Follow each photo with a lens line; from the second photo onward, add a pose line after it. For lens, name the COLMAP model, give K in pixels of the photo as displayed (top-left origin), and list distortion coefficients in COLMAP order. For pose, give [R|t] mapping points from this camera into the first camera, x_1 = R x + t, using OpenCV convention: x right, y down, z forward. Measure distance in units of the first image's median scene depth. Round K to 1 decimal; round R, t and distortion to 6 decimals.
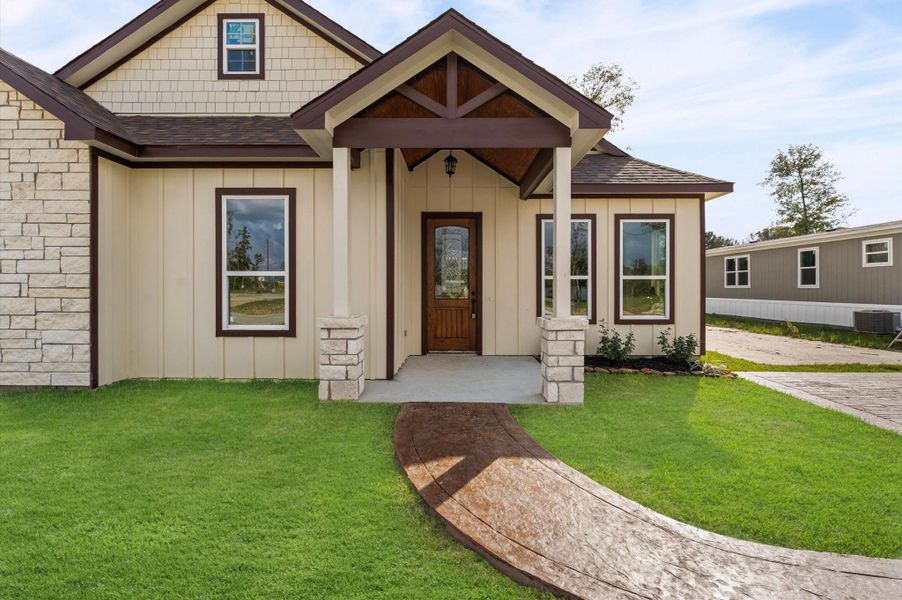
lens RADIAL K [[397.3, 0, 452.5], [0, 397.3, 290.0], [0, 0, 1]] dist [-0.001466, -0.000782]
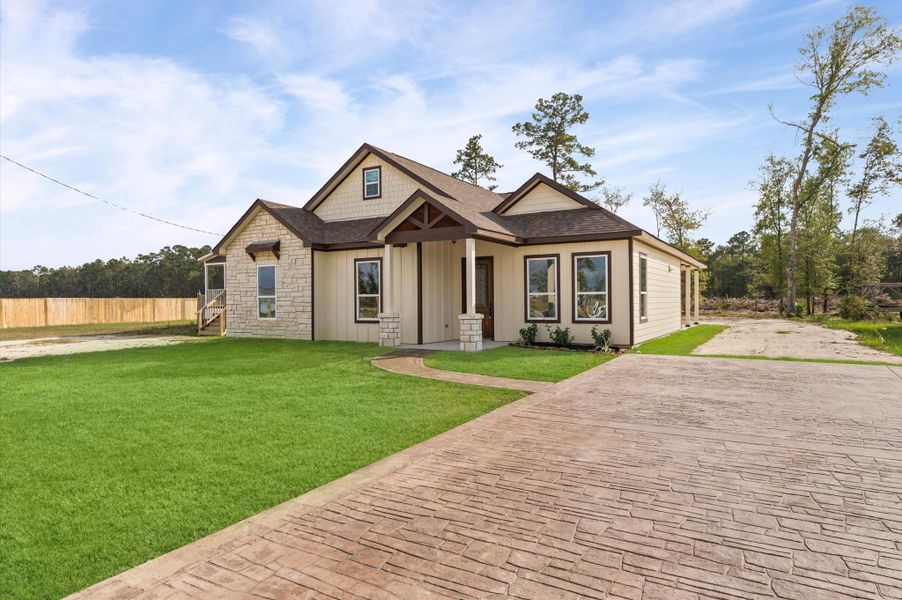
lens RADIAL K [[359.4, 0, 450.1], [0, 359.4, 300.2], [0, 0, 1]] dist [0.001013, -0.000591]
pose [[0.913667, -0.009105, -0.406361, 0.594346], [0.006051, 0.999943, -0.008799, 0.004752], [0.406418, 0.005581, 0.913670, -0.532572]]
